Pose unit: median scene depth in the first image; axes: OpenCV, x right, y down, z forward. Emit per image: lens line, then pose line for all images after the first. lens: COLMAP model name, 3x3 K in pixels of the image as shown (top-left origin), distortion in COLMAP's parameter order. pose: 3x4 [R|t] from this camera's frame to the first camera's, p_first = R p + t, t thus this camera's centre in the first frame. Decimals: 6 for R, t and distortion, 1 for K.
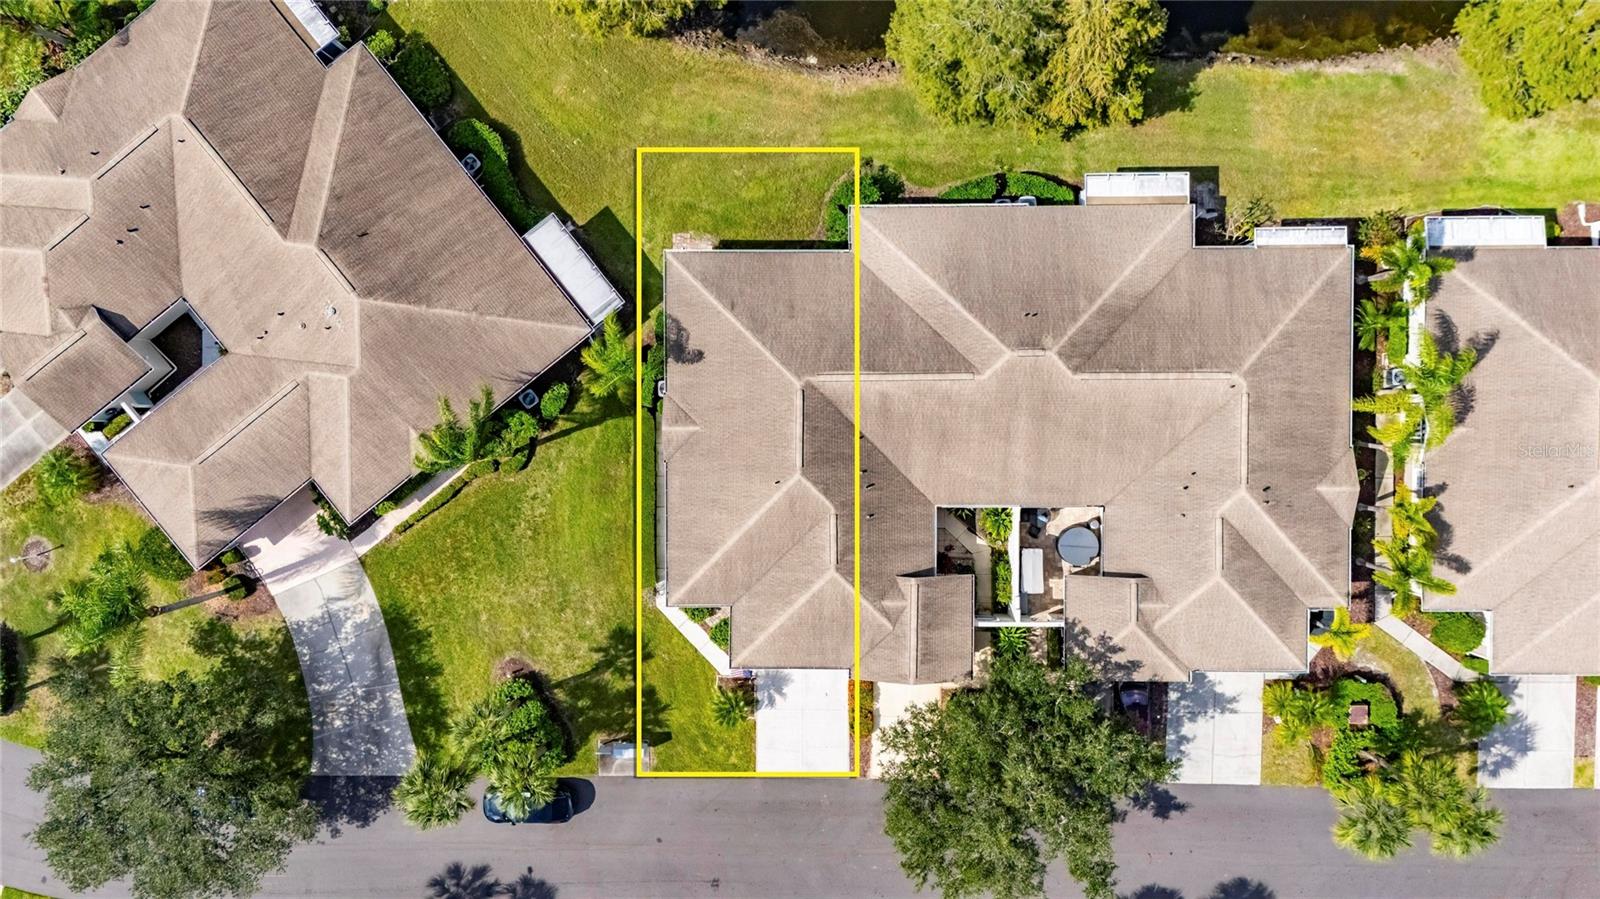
lens RADIAL K [[1205.1, 0, 800.0], [0, 1205.1, 449.5], [0, 0, 1]] dist [0.046271, 0.001838]
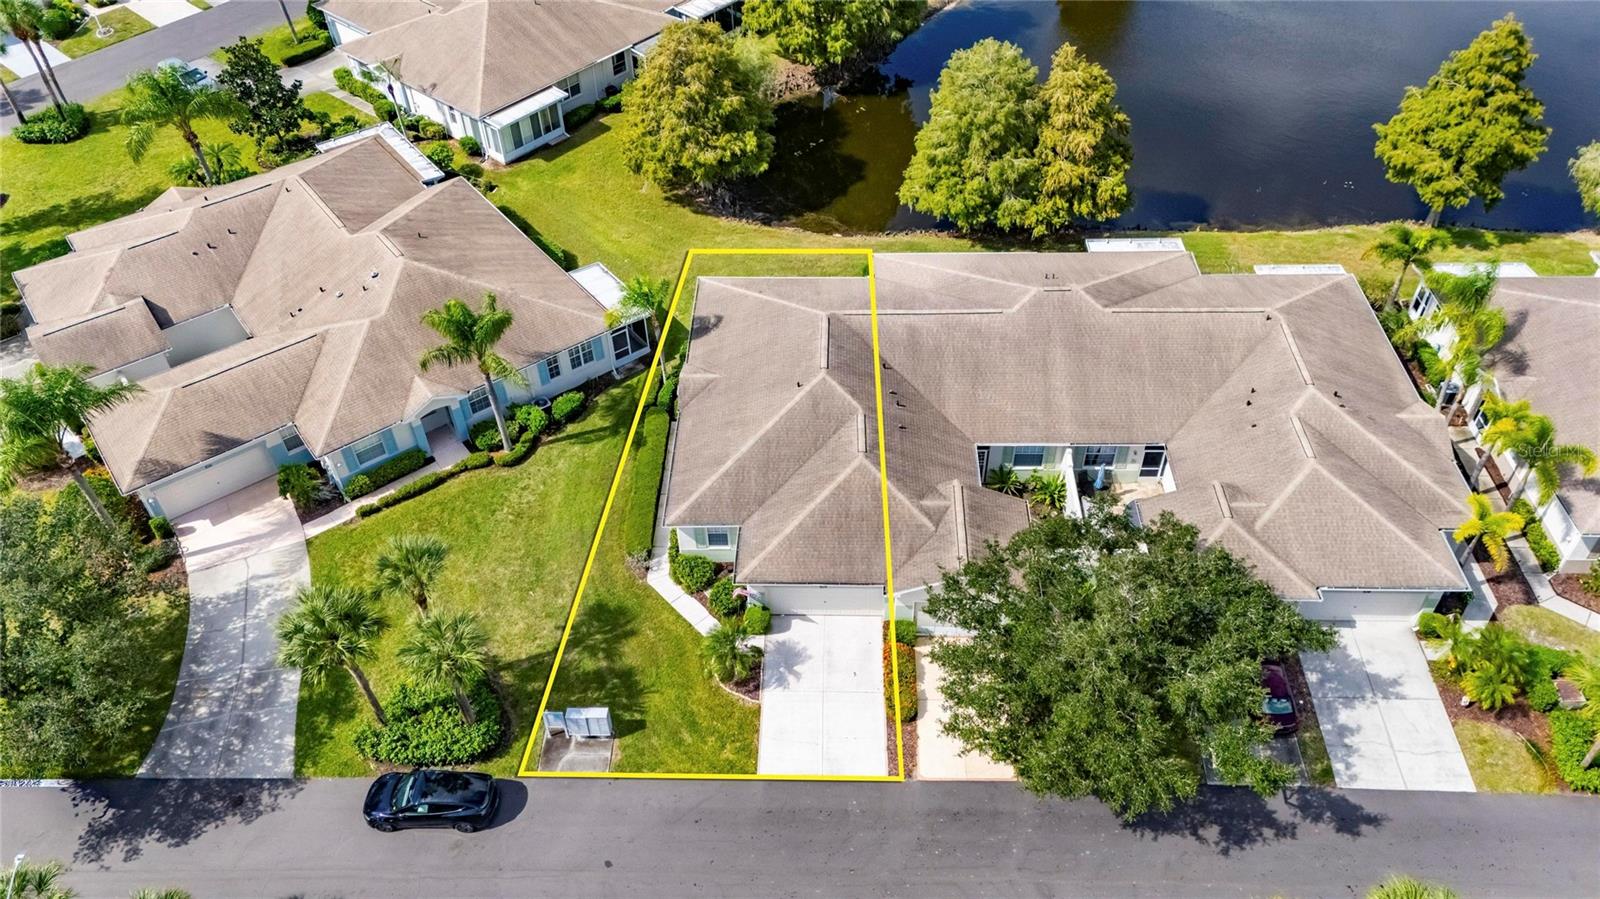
lens RADIAL K [[1205.1, 0, 800.0], [0, 1205.1, 449.5], [0, 0, 1]] dist [0.046271, 0.001838]
pose [[0.999686, 0.017223, -0.018197, -0.001280], [-0.025042, 0.663466, -0.747787, 0.682732], [-0.000806, 0.748008, 0.663689, 0.386714]]
